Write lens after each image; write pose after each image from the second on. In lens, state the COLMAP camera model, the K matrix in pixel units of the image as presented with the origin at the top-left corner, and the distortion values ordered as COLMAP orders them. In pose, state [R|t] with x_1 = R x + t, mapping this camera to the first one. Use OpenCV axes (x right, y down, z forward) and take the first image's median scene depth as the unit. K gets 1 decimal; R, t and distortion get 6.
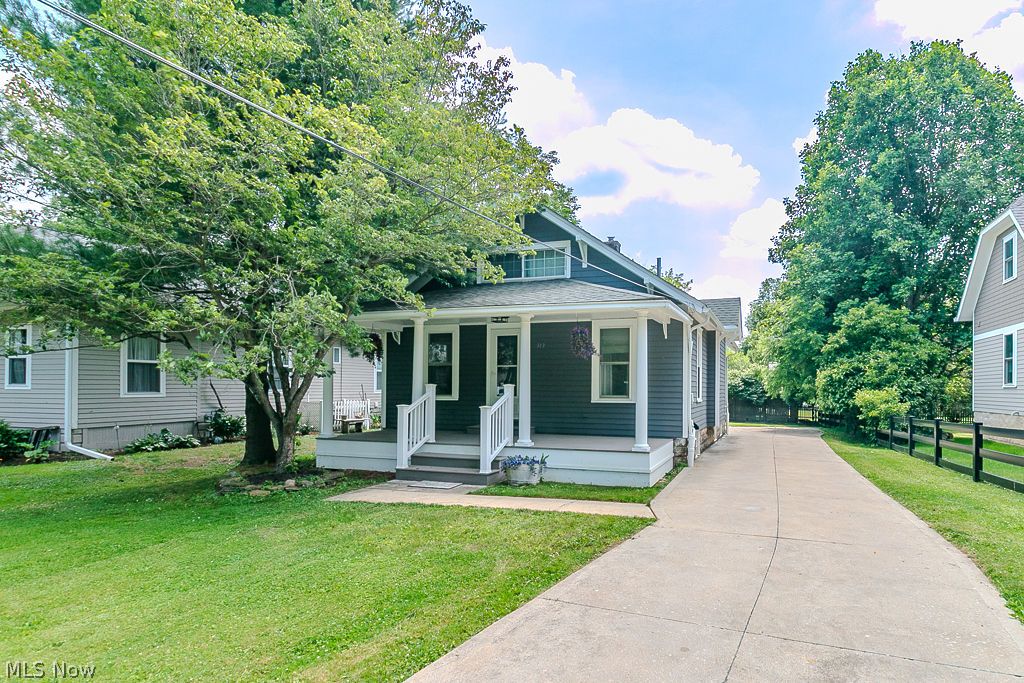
lens RADIAL K [[575.1, 0, 592.6], [0, 575.1, 378.1], [0, 0, 1]] dist [0.000145, -0.001088]
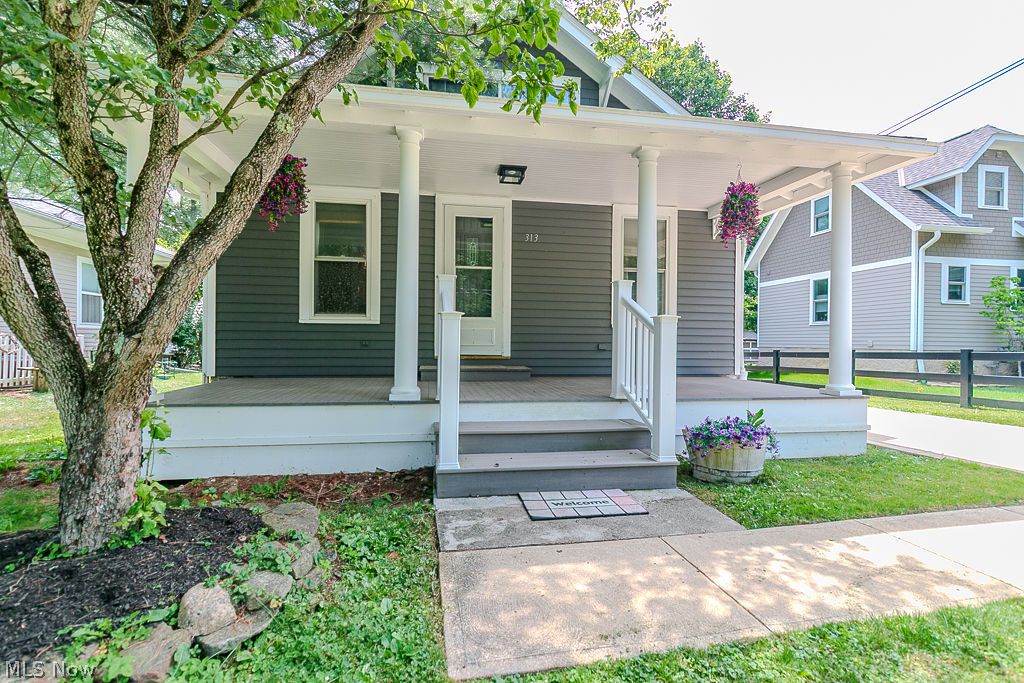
lens RADIAL K [[480.6, 0, 508.9], [0, 480.6, 340.6], [0, 0, 1]] dist [-0.000590, -0.000169]
pose [[0.886439, 0.001469, 0.462843, -0.434916], [-0.009961, 0.999824, 0.015904, 0.059348], [-0.462738, -0.018709, 0.886298, 0.659979]]
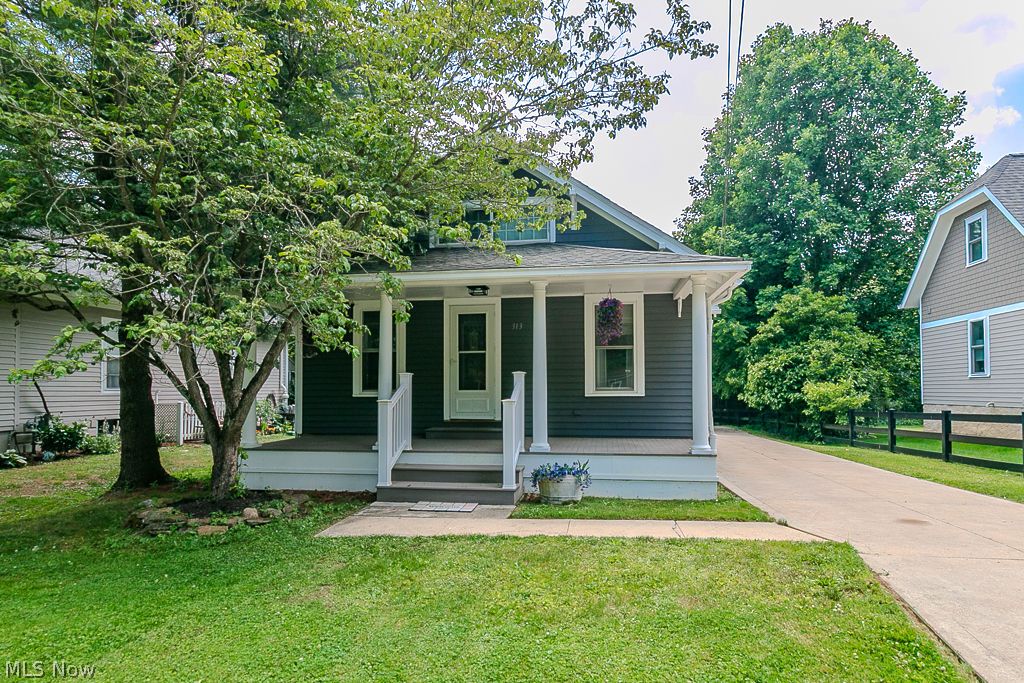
lens RADIAL K [[623.7, 0, 512.0], [0, 623.7, 368.2], [0, 0, 1]] dist [0.003069, 0.000124]
pose [[0.987683, -0.004940, 0.156393, -0.284074], [0.007691, 0.999826, -0.016991, 0.020057], [-0.156282, 0.017985, 0.987549, 0.176315]]
